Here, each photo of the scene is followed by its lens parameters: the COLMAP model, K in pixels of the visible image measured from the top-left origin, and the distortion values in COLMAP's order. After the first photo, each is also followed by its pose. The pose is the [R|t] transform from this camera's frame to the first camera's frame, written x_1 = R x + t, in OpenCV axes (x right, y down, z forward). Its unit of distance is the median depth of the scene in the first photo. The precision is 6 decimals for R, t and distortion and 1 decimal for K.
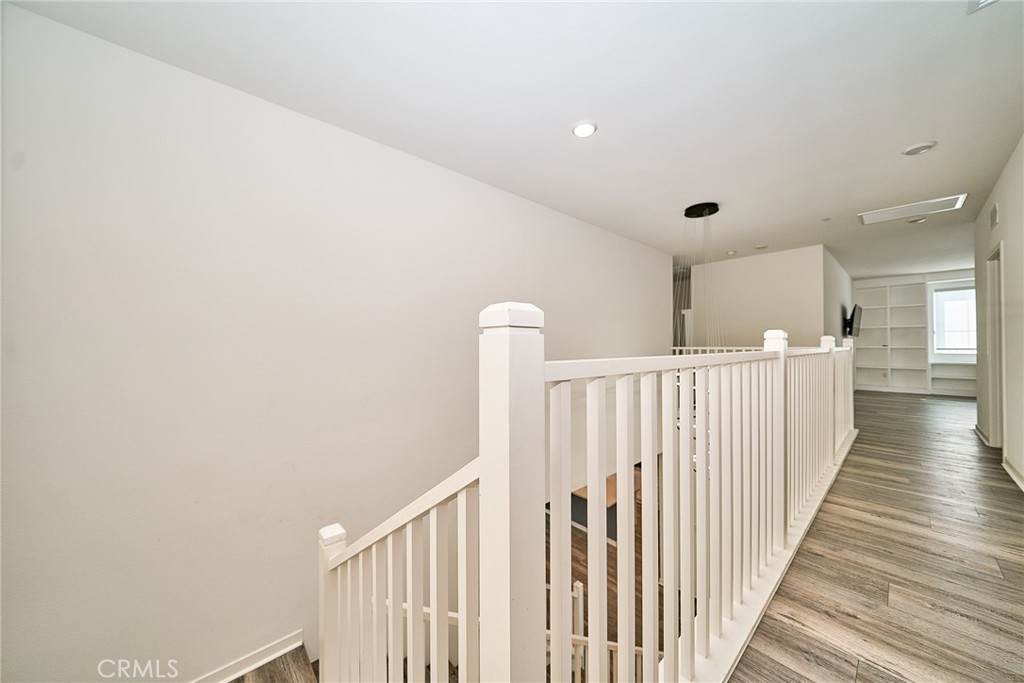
lens RADIAL K [[368.1, 0, 510.5], [0, 368.1, 345.6], [0, 0, 1]] dist [0.000051, -0.000090]
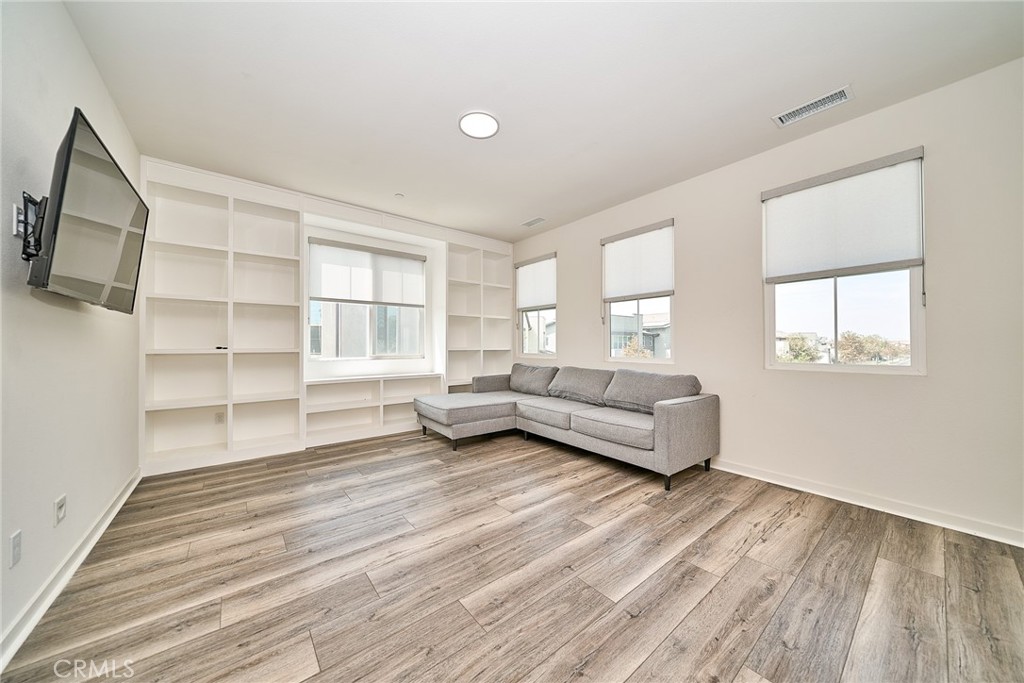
lens RADIAL K [[368.1, 0, 510.5], [0, 368.1, 345.6], [0, 0, 1]] dist [0.000051, -0.000090]
pose [[0.113537, 0.008219, 0.993500, 0.691220], [-0.003286, 0.999963, -0.007897, 0.000923], [-0.993528, -0.002368, 0.113560, 0.678008]]
